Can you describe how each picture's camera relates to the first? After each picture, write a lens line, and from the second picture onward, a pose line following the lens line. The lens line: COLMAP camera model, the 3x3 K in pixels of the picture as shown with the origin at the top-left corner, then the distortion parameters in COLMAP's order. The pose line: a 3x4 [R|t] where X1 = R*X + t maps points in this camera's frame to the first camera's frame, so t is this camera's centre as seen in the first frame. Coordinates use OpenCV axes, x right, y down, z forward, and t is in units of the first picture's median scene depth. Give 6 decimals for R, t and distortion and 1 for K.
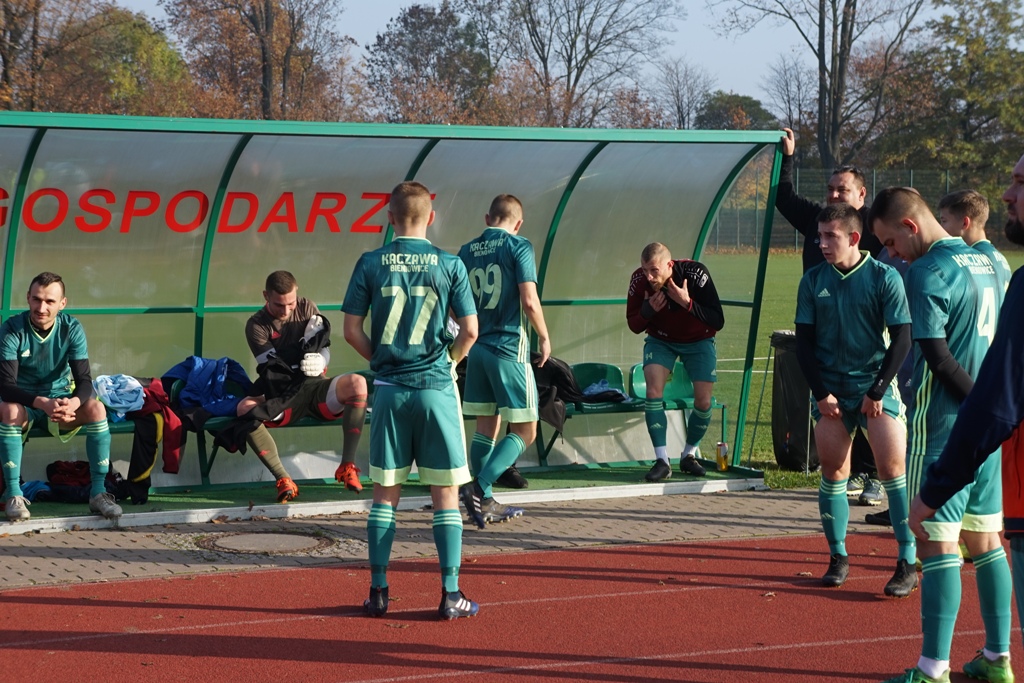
lens RADIAL K [[2382.2, 0, 512.0], [0, 2382.2, 341.5], [0, 0, 1]] dist [0.309812, 0.228850]
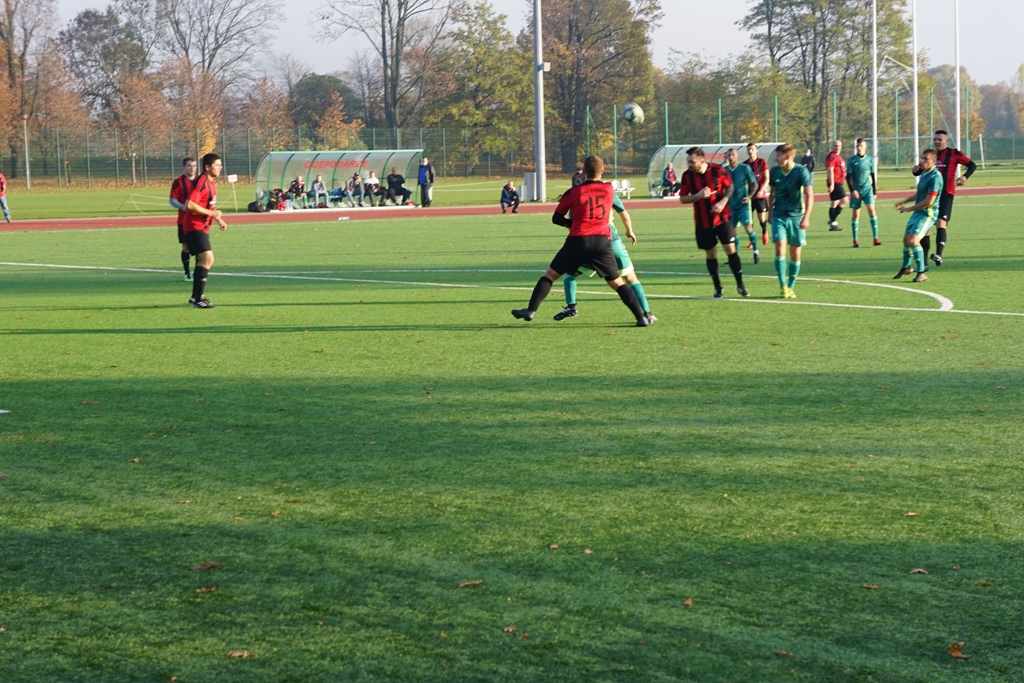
lens RADIAL K [[2312.9, 0, 527.0], [0, 2312.9, 345.8], [0, 0, 1]] dist [0.258802, 0.359047]
pose [[0.980112, -0.039247, 0.194526, -0.079672], [0.033555, 0.998909, 0.032469, 0.023399], [-0.195588, -0.025296, 0.980360, -0.492531]]
